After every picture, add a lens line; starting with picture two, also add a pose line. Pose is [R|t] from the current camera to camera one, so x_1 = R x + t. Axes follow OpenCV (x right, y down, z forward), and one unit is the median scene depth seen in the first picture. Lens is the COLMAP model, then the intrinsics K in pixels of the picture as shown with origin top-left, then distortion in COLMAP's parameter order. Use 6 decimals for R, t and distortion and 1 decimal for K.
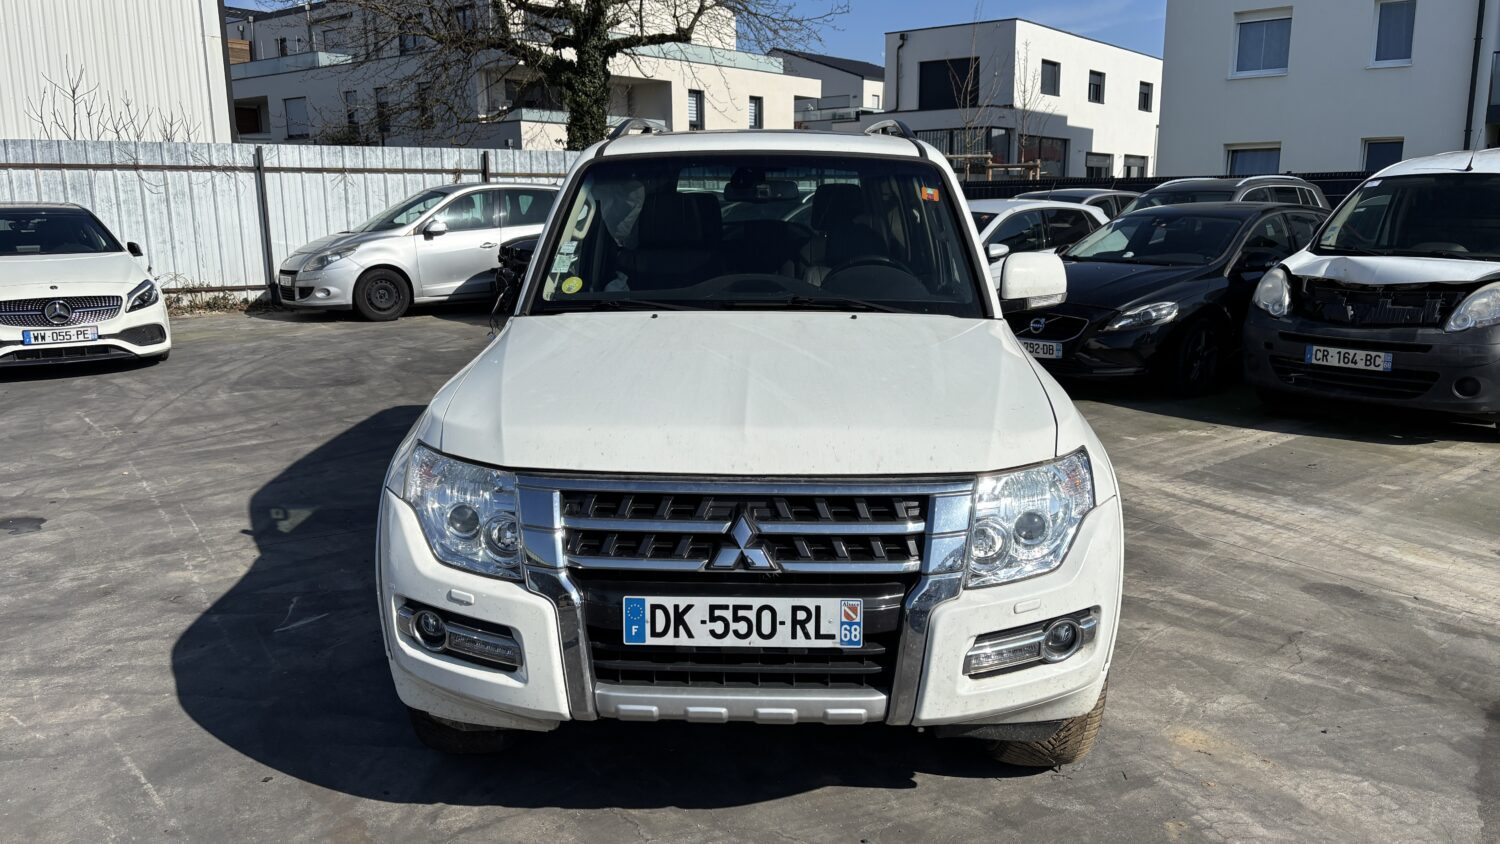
lens RADIAL K [[1136.9, 0, 742.9], [0, 1136.9, 415.5], [0, 0, 1]] dist [0.042190, -0.044504]
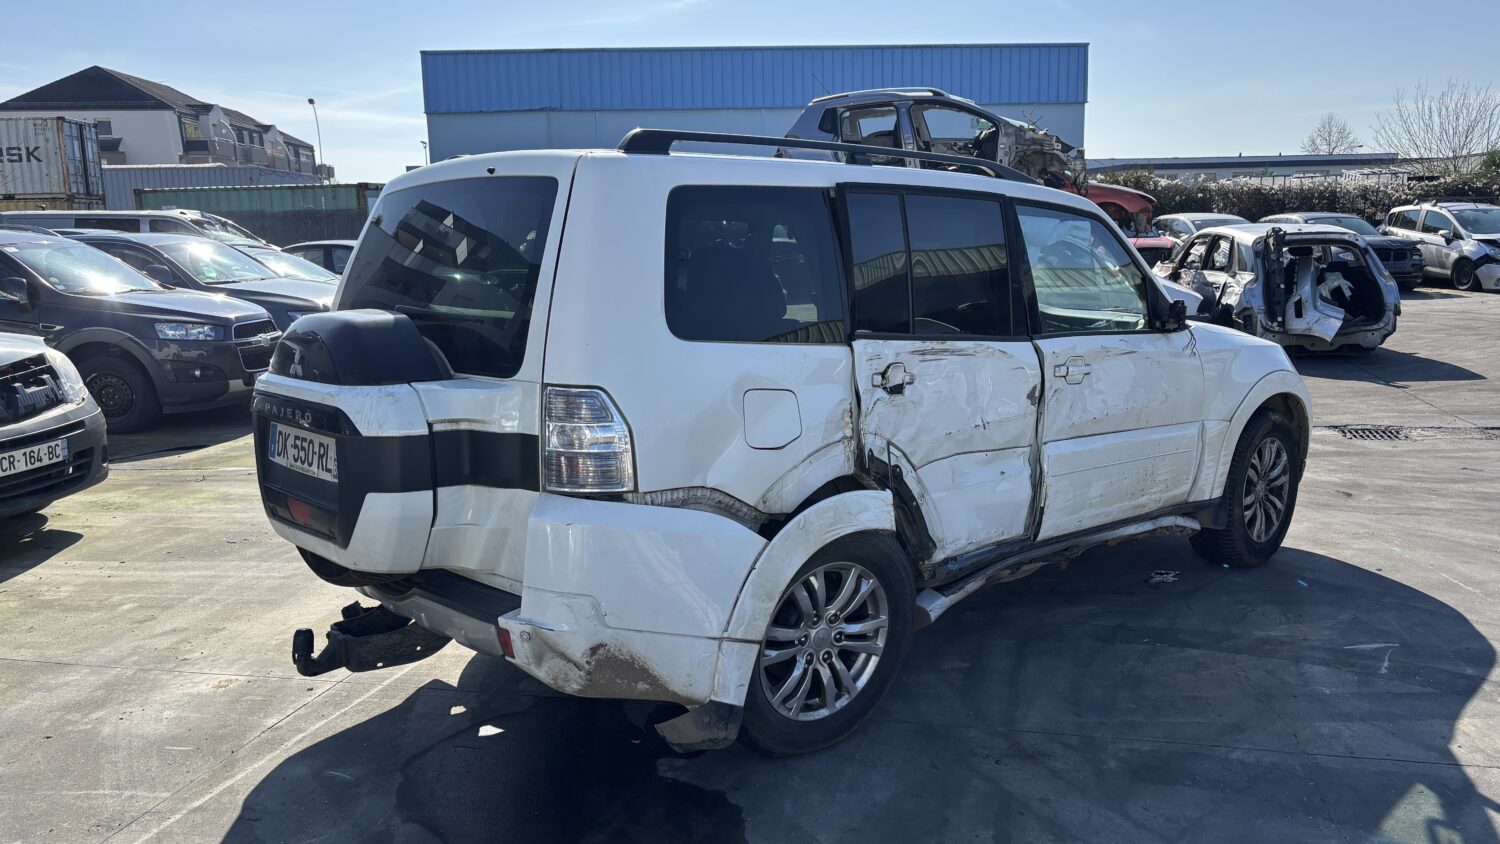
lens RADIAL K [[1136.9, 0, 745.0], [0, 1136.9, 424.1], [0, 0, 1]] dist [0.042190, -0.044504]
pose [[-0.690292, -0.102632, 0.716215, -0.638913], [0.157570, 0.944805, 0.287255, -0.352631], [-0.706165, 0.311144, -0.636020, 1.779632]]
